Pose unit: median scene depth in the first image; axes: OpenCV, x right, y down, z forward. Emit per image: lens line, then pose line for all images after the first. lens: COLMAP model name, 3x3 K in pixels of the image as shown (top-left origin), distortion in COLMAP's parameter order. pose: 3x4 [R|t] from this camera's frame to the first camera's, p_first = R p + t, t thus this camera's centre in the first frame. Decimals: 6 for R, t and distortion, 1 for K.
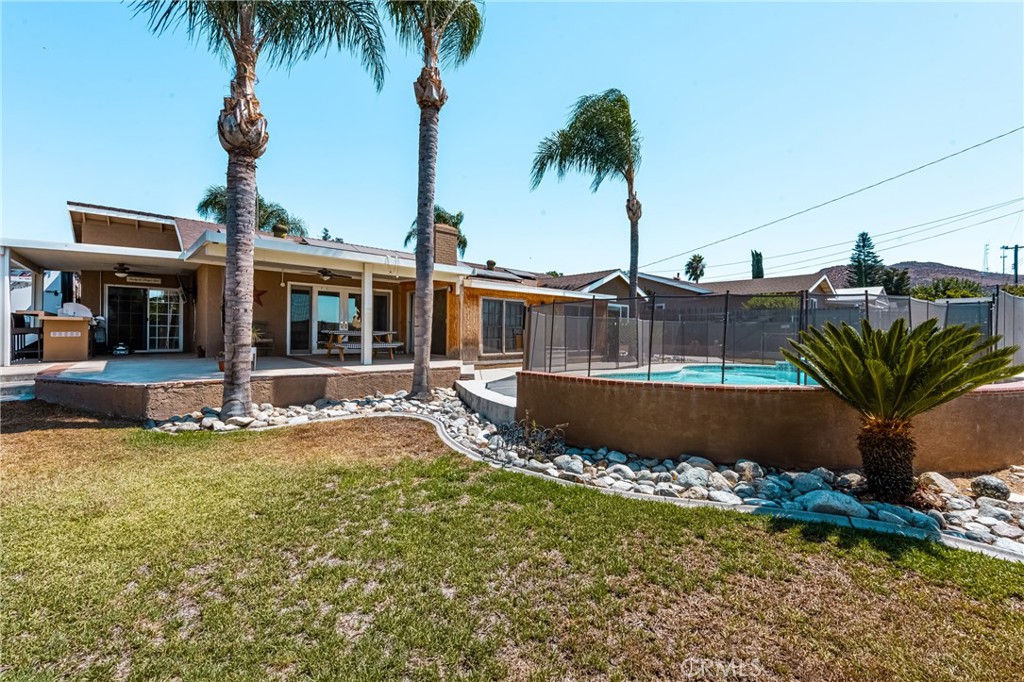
lens RADIAL K [[417.8, 0, 511.9], [0, 417.8, 331.4], [0, 0, 1]] dist [0.016820, -0.000034]
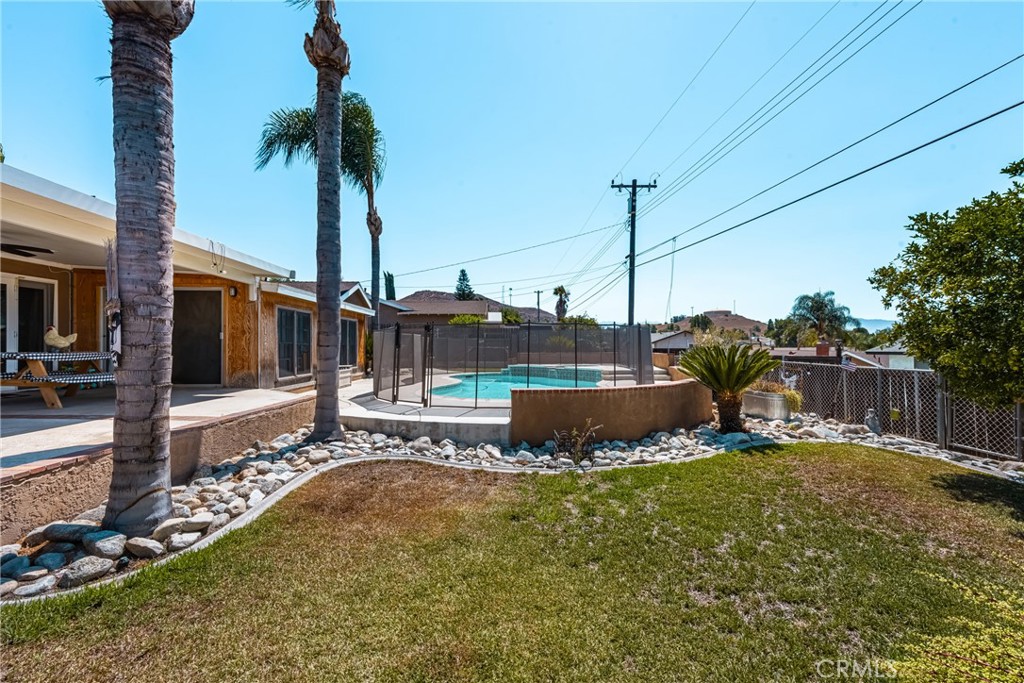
lens RADIAL K [[421.3, 0, 512.0], [0, 421.3, 341.5], [0, 0, 1]] dist [0.001519, 0.000123]
pose [[0.634011, -0.000425, 0.773324, -0.591693], [0.003188, 0.999993, -0.002064, -0.017608], [-0.773318, 0.003774, 0.634007, 0.234216]]
